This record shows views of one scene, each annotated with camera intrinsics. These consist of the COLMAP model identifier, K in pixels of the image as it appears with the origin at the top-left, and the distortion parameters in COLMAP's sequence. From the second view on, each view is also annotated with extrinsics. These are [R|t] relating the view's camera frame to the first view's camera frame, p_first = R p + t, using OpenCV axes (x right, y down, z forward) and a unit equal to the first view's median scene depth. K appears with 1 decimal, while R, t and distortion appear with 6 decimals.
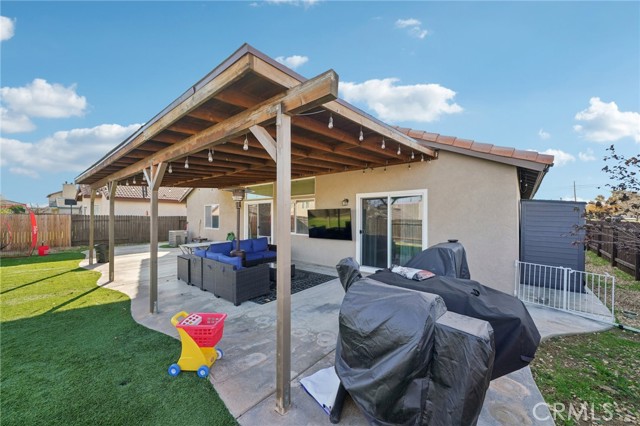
lens RADIAL K [[247.8, 0, 318.6], [0, 247.8, 215.8], [0, 0, 1]] dist [-0.004244, -0.000538]
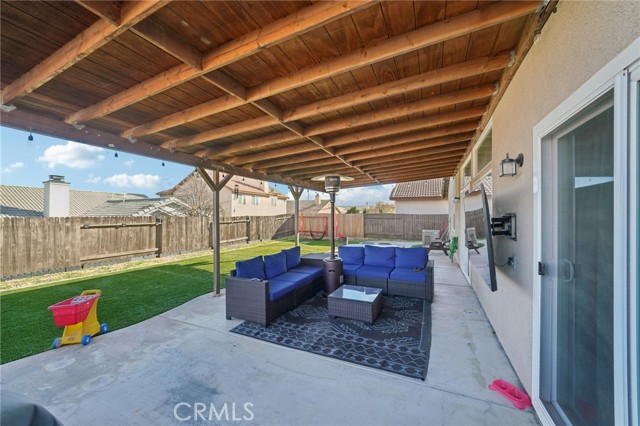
lens RADIAL K [[247.8, 0, 317.9], [0, 247.8, 213.3], [0, 0, 1]] dist [-0.004244, -0.000538]
pose [[0.263455, 0.000809, -0.964671, 0.661863], [-0.003276, 0.999995, -0.000055, 0.000944], [0.964666, 0.003174, 0.263456, 1.246651]]
